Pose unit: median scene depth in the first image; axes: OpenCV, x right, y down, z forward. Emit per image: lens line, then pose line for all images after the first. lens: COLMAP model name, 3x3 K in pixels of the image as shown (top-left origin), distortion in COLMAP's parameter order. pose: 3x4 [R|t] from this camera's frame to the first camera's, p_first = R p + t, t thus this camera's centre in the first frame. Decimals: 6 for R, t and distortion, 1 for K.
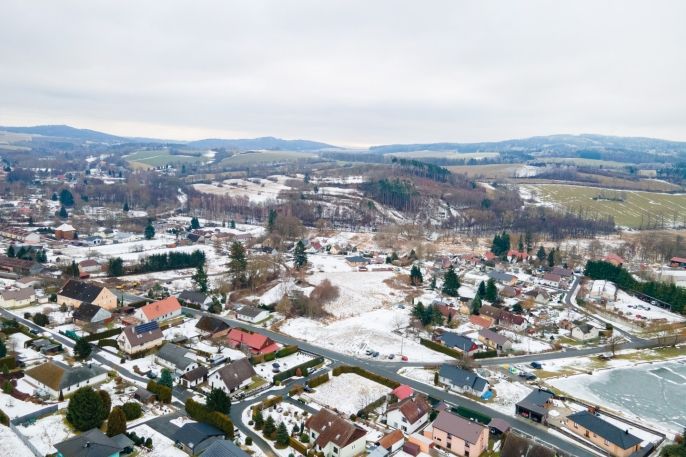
lens RADIAL K [[490.1, 0, 343.0], [0, 490.1, 228.5], [0, 0, 1]] dist [0.041415, 0.001035]
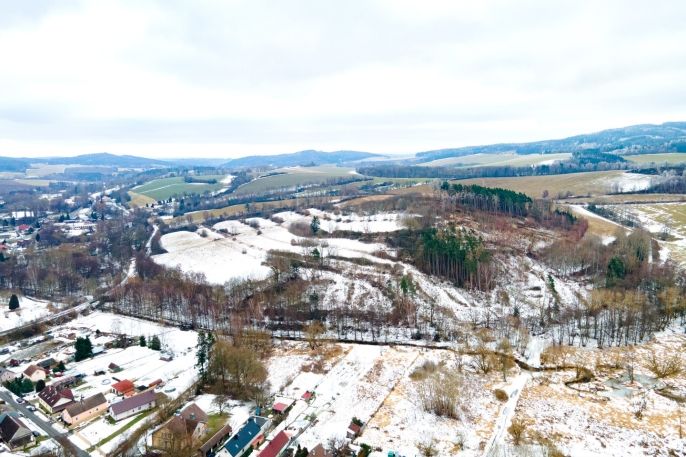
lens RADIAL K [[490.1, 0, 343.0], [0, 490.1, 228.5], [0, 0, 1]] dist [0.041415, 0.001035]
pose [[0.993279, -0.051348, -0.103730, 0.028428], [0.049905, 0.998618, -0.016458, -0.067179], [0.104432, 0.011171, 0.994469, 0.270762]]
